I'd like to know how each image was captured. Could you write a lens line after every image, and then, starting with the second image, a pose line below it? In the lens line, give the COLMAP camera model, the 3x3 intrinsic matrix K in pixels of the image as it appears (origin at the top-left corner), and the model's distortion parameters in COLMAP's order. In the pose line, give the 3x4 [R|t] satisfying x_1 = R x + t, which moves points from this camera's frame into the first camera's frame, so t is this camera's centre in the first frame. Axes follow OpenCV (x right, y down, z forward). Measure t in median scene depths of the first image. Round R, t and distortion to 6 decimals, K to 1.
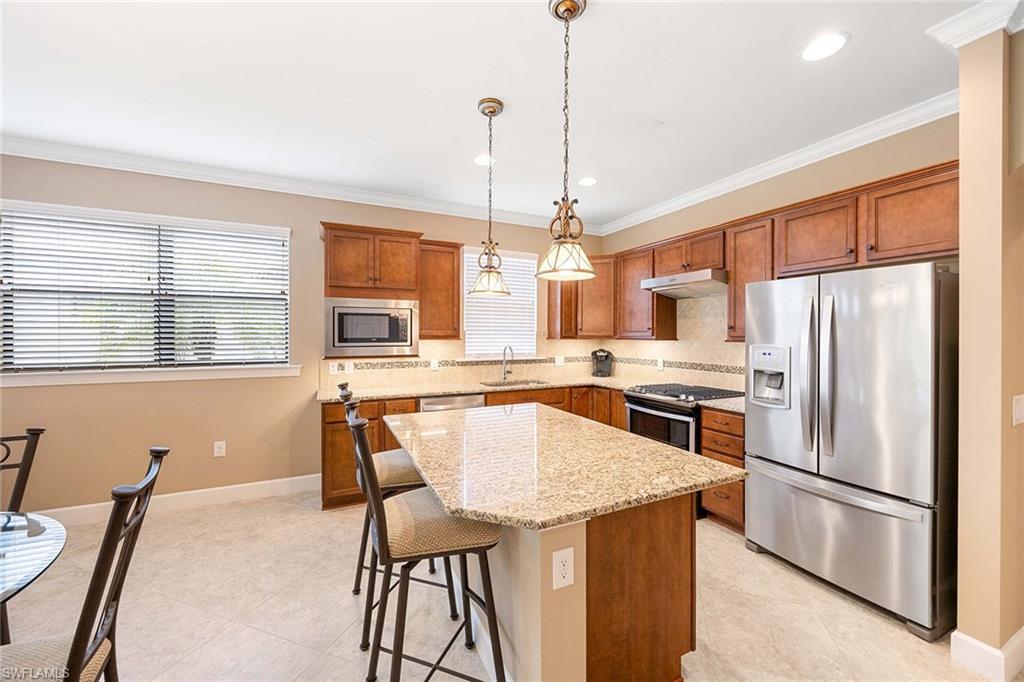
lens RADIAL K [[393.3, 0, 511.2], [0, 393.3, 337.2], [0, 0, 1]] dist [-0.000690, -0.000049]
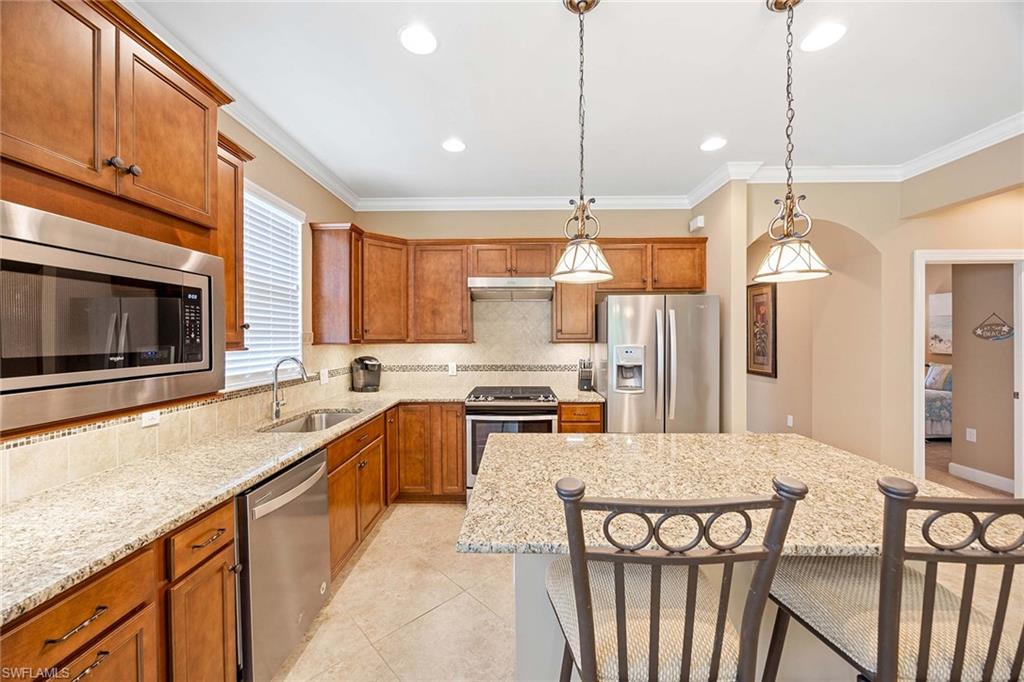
lens RADIAL K [[393.3, 0, 511.2], [0, 393.3, 337.2], [0, 0, 1]] dist [-0.000690, -0.000049]
pose [[0.444785, -0.004140, 0.895628, -0.450173], [0.009153, 0.999958, 0.000077, -0.006310], [-0.895590, 0.008163, 0.444805, 0.523489]]
